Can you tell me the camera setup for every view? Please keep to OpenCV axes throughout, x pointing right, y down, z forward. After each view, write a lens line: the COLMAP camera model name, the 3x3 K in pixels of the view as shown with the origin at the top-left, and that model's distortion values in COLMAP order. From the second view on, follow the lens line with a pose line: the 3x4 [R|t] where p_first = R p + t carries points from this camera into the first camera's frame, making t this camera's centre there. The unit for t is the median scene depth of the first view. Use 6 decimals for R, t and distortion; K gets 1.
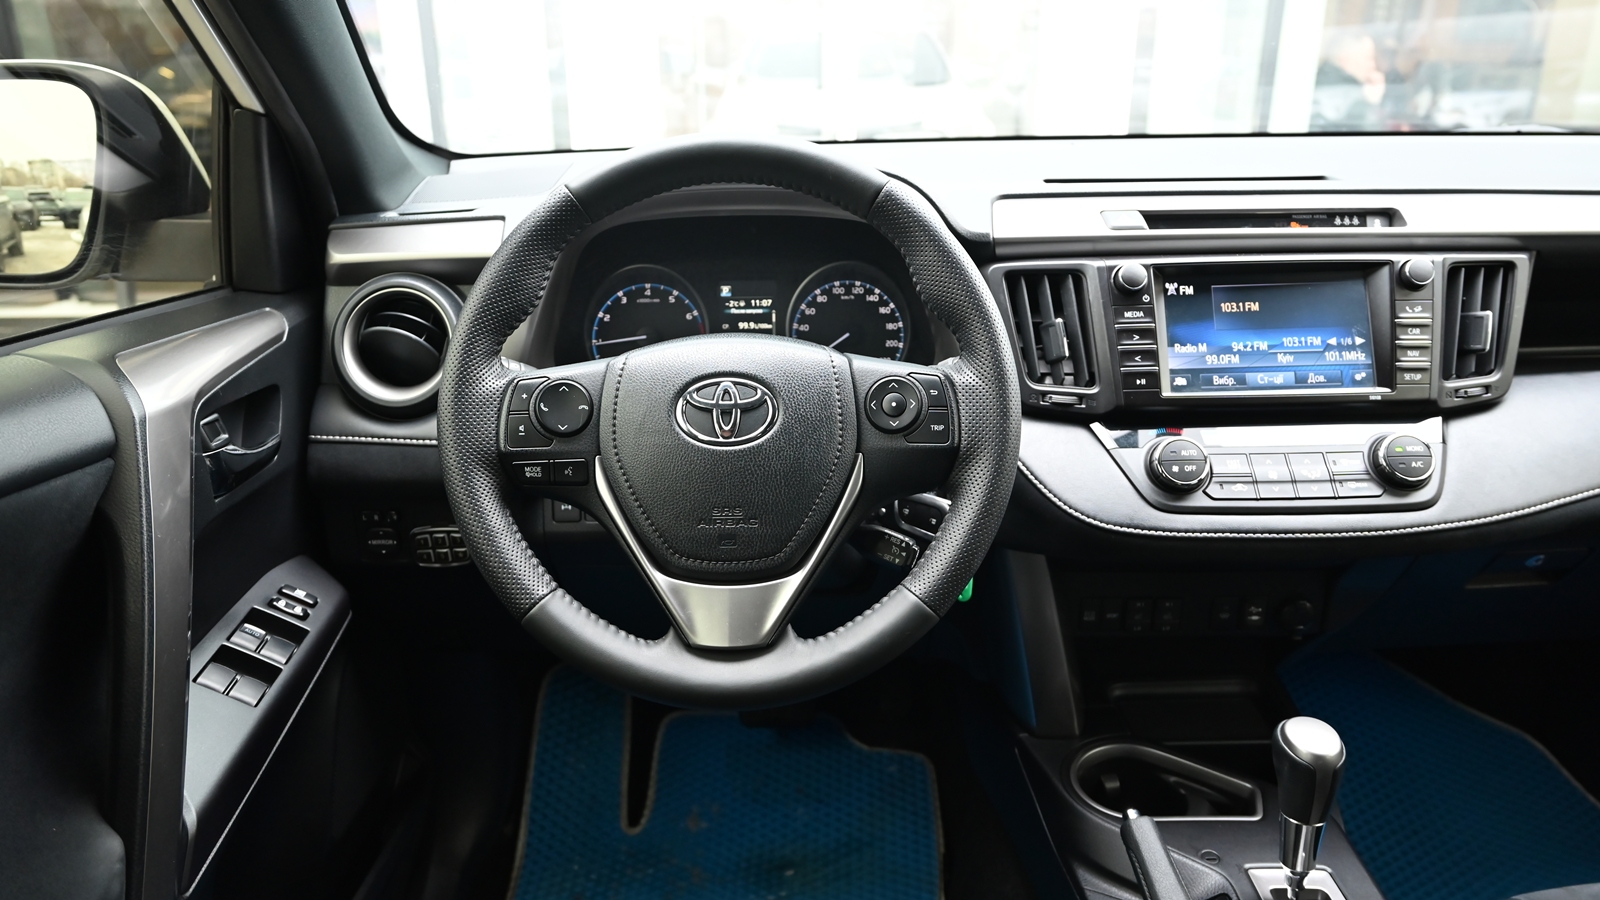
lens RADIAL K [[1085.0, 0, 801.0], [0, 1085.0, 438.6], [0, 0, 1]] dist [0.007898, 0.002629]
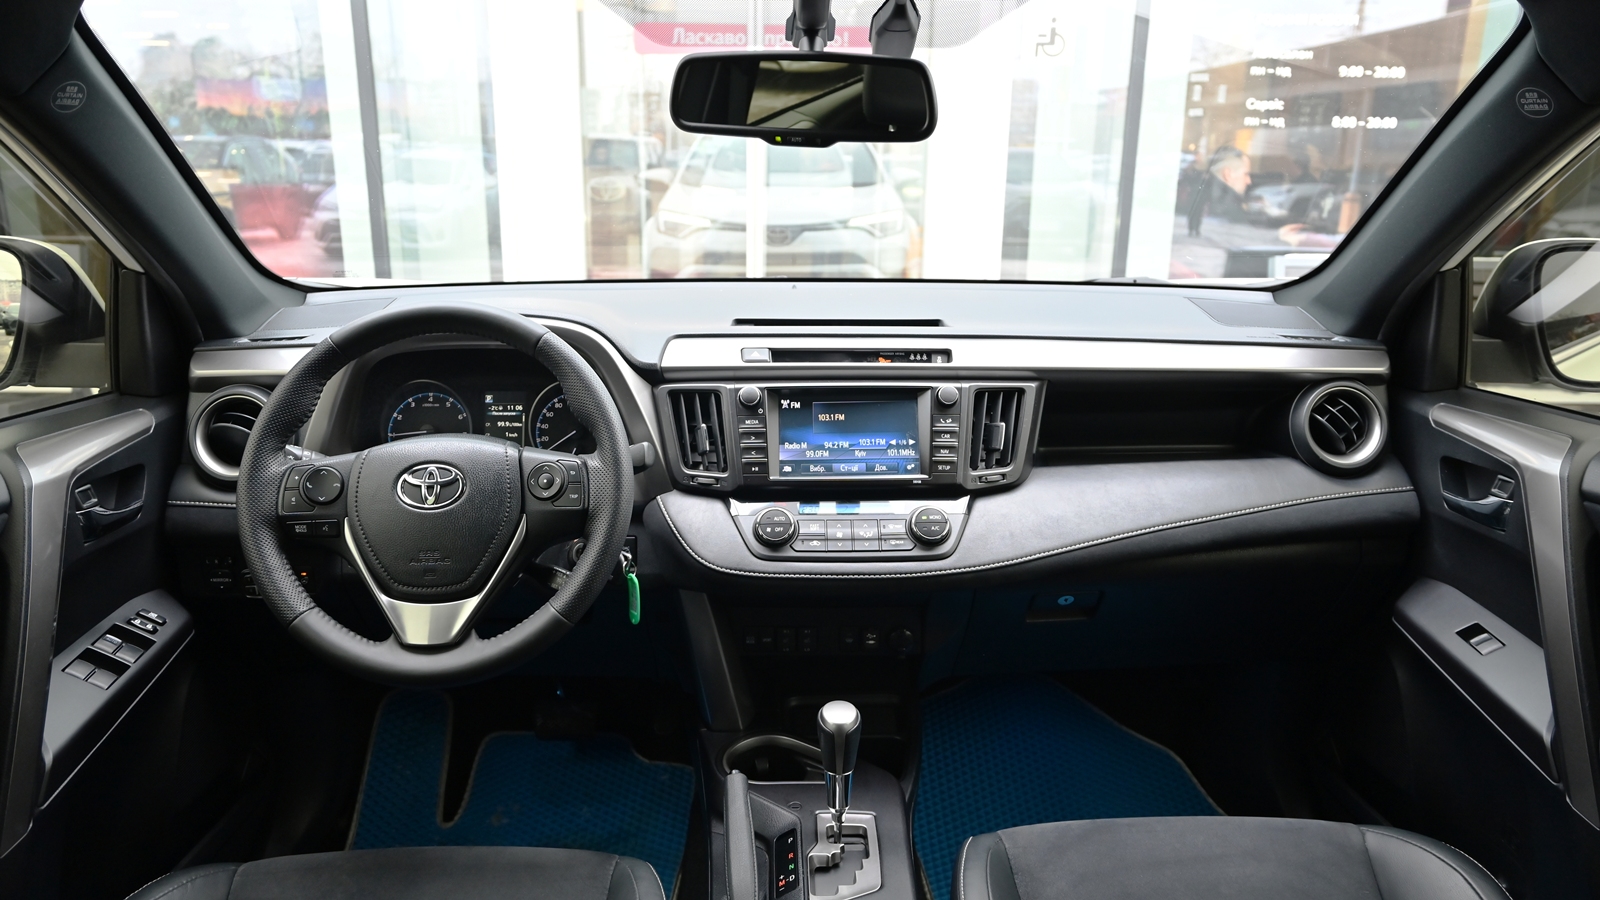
lens RADIAL K [[1071.1, 0, 798.2], [0, 1071.1, 440.0], [0, 0, 1]] dist [0.008078, 0.001985]
pose [[0.999612, 0.011821, 0.025207, 0.326863], [-0.010030, 0.997494, -0.070031, 0.007804], [-0.025972, 0.069751, 0.997226, -0.405043]]
